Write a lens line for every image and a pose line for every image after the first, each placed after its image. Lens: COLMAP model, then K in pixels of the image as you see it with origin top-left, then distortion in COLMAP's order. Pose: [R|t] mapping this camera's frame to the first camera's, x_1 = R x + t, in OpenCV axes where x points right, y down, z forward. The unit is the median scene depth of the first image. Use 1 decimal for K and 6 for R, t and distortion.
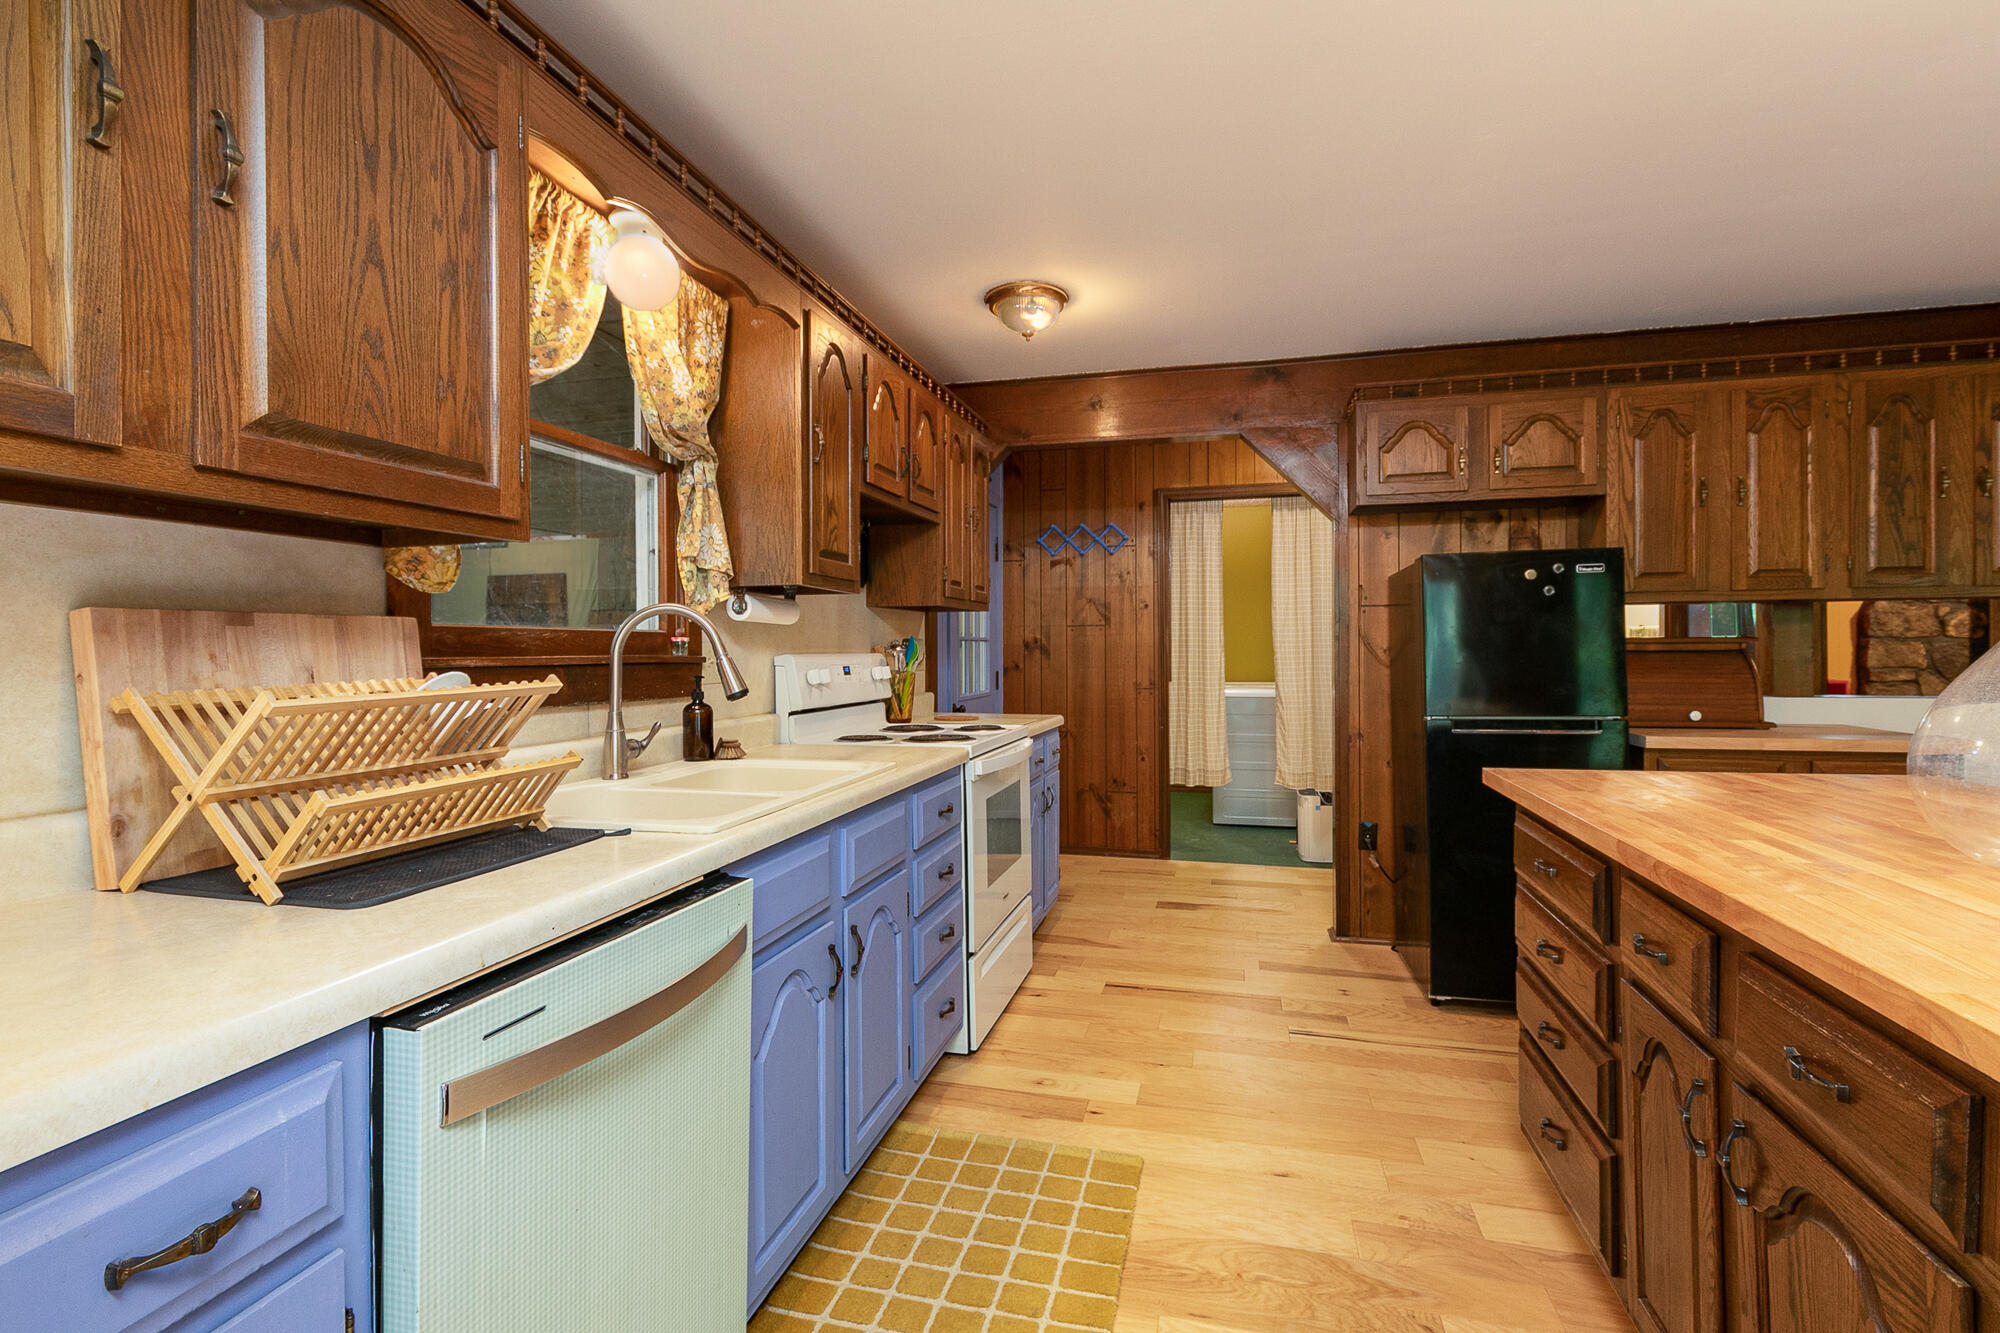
lens RADIAL K [[938.6, 0, 1002.8], [0, 938.6, 659.0], [0, 0, 1]] dist [-0.017513, 0.000261]
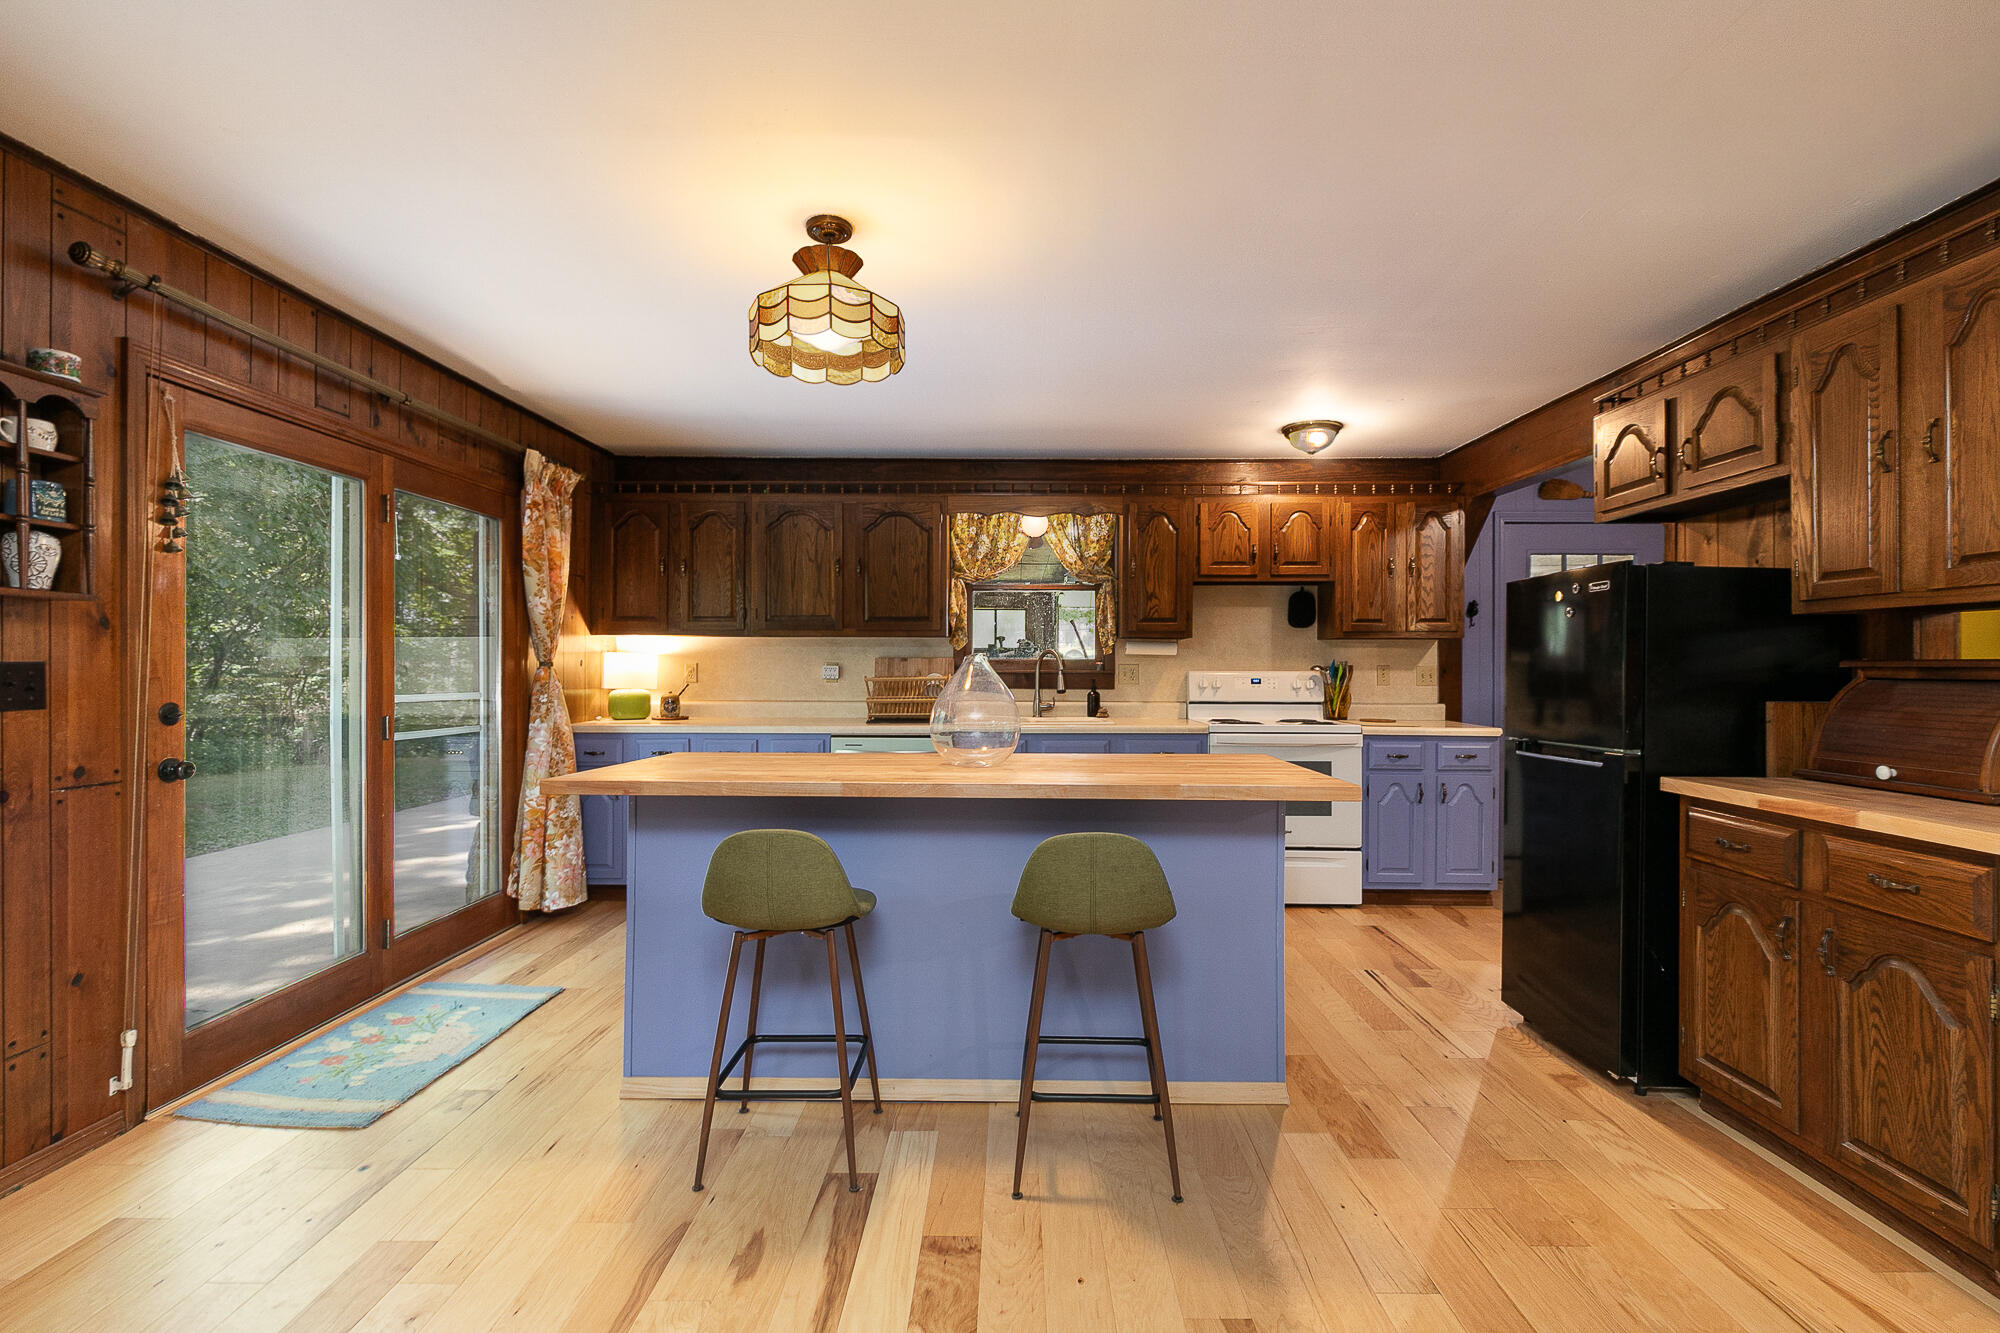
lens RADIAL K [[938.6, 0, 1002.8], [0, 938.6, 659.0], [0, 0, 1]] dist [-0.017513, 0.000261]
pose [[0.239732, -0.001161, -0.970838, 1.278358], [-0.013107, 0.999904, -0.004432, -0.012528], [0.970751, 0.013787, 0.239694, 0.194850]]
